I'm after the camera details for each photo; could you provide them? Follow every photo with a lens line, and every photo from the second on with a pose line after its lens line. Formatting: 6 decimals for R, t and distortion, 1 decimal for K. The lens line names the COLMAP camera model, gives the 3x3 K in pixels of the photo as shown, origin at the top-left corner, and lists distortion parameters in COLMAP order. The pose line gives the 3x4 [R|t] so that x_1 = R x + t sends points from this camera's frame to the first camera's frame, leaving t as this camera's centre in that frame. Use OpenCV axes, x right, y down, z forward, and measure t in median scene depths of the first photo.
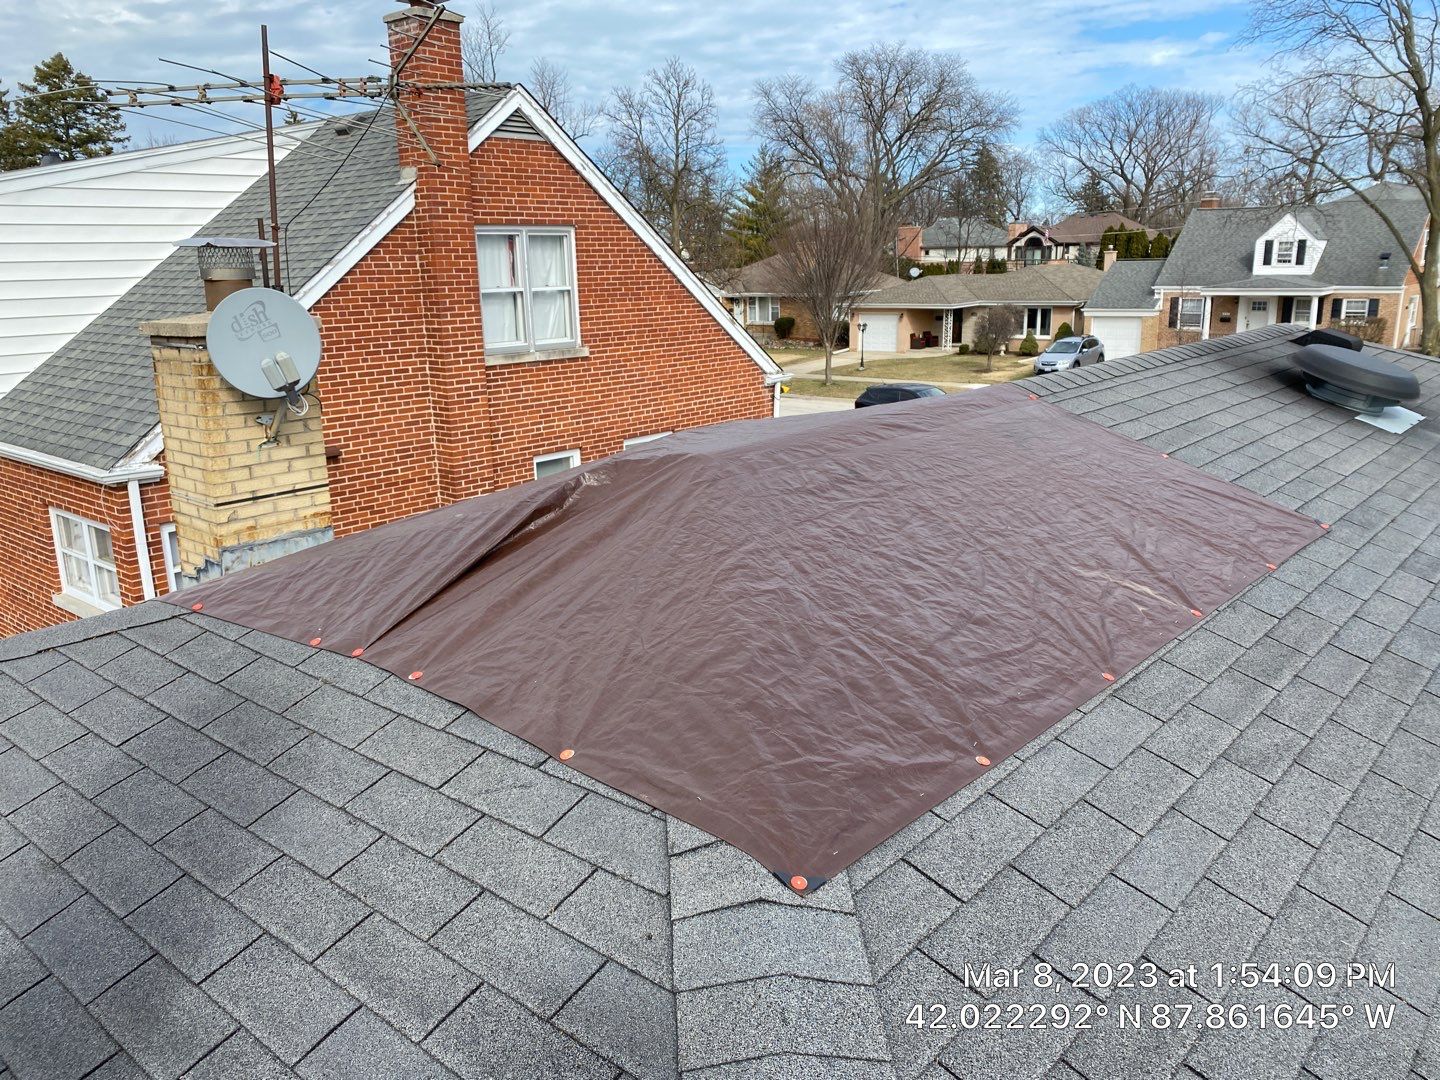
lens RADIAL K [[1112.0, 0, 715.2], [0, 1112.0, 546.0], [0, 0, 1]] dist [-0.000058, 0.007115]
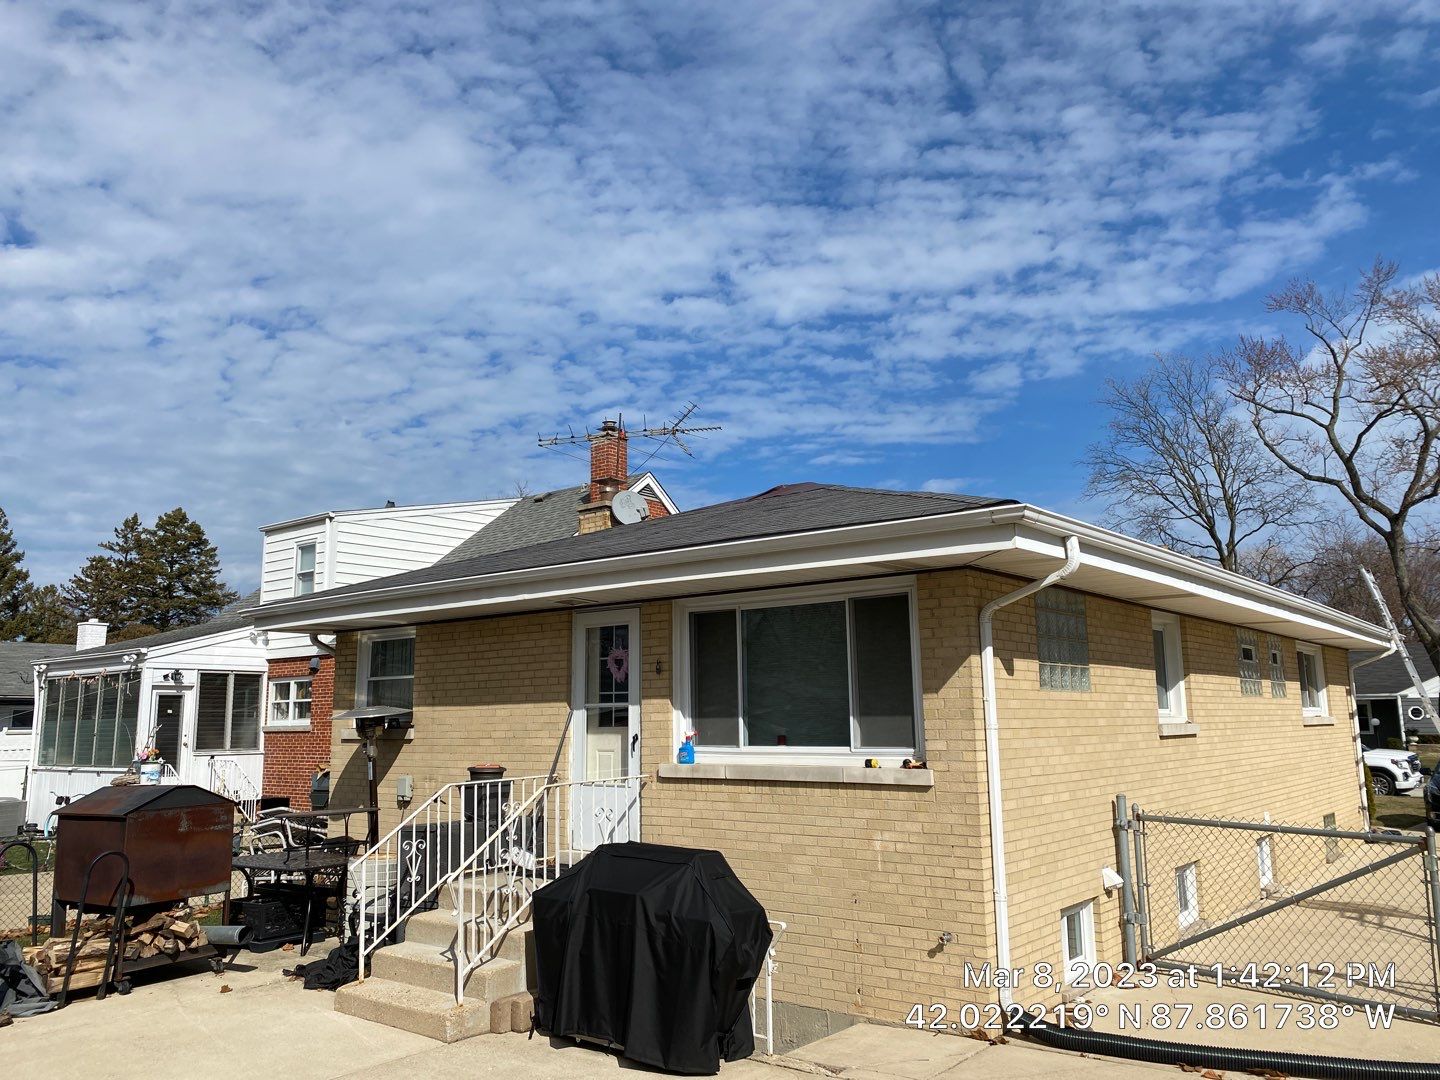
lens RADIAL K [[1112.0, 0, 719.8], [0, 1112.0, 539.3], [0, 0, 1]] dist [-0.000058, 0.007115]
pose [[0.999082, 0.017256, 0.039207, -0.035418], [0.000342, 0.912026, -0.410133, 0.126494], [-0.042835, 0.409770, 0.911183, -0.184982]]
